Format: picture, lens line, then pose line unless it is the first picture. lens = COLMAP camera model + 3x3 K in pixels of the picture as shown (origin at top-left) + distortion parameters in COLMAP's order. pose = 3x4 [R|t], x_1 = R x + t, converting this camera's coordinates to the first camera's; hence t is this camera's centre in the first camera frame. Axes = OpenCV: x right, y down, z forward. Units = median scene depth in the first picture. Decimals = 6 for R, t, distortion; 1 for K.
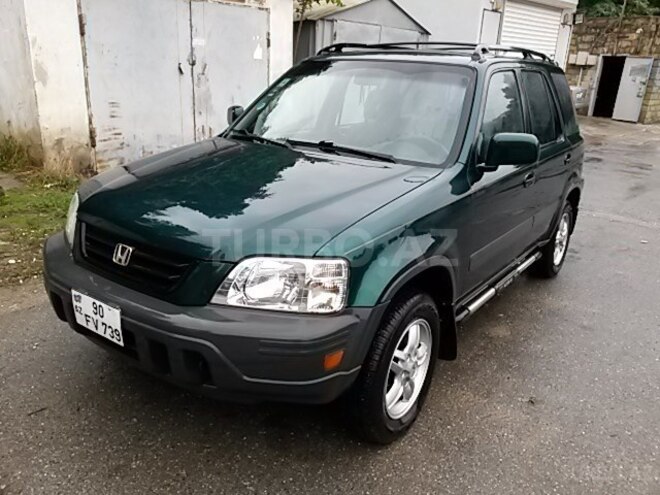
lens RADIAL K [[543.0, 0, 330.0], [0, 543.0, 247.5], [0, 0, 1]] dist [0.048913, -0.009262]
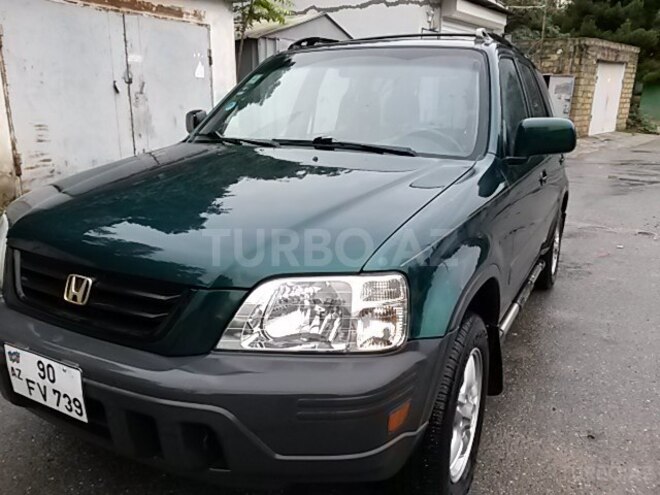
lens RADIAL K [[541.2, 0, 323.3], [0, 541.2, 248.8], [0, 0, 1]] dist [0.054228, -0.056188]
pose [[0.992801, -0.059575, 0.103912, -0.088532], [0.064778, 0.996772, -0.047435, 0.009602], [-0.100751, 0.053825, 0.993455, 0.173159]]
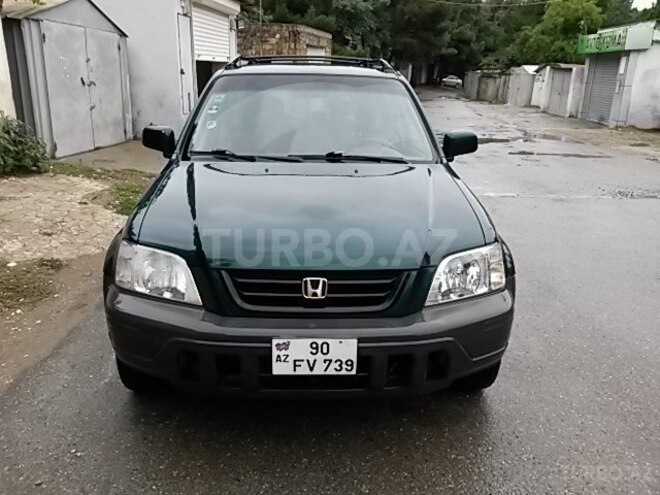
lens RADIAL K [[541.2, 0, 323.3], [0, 541.2, 248.8], [0, 0, 1]] dist [0.054228, -0.056188]
pose [[0.796411, -0.210898, 0.566790, -0.582357], [0.206935, 0.975681, 0.072274, -0.078924], [-0.568249, 0.059729, 0.820686, 0.128311]]
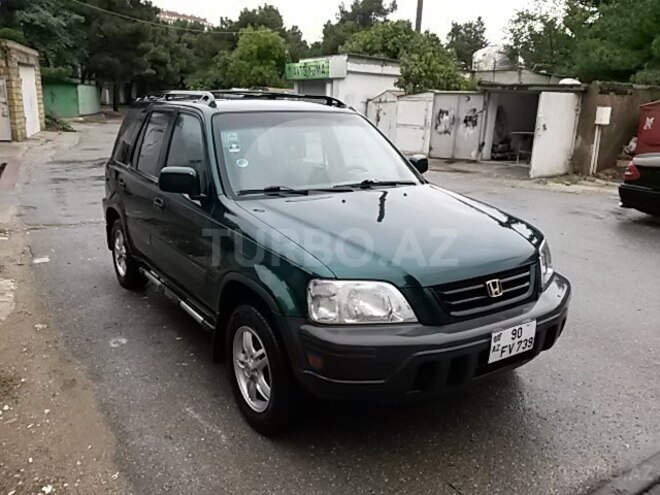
lens RADIAL K [[541.2, 0, 323.3], [0, 541.2, 248.8], [0, 0, 1]] dist [0.054228, -0.056188]
pose [[0.364931, -0.280539, 0.887763, -1.014399], [0.293858, 0.939489, 0.176089, -0.255318], [-0.883444, 0.196616, 0.425287, 0.522906]]
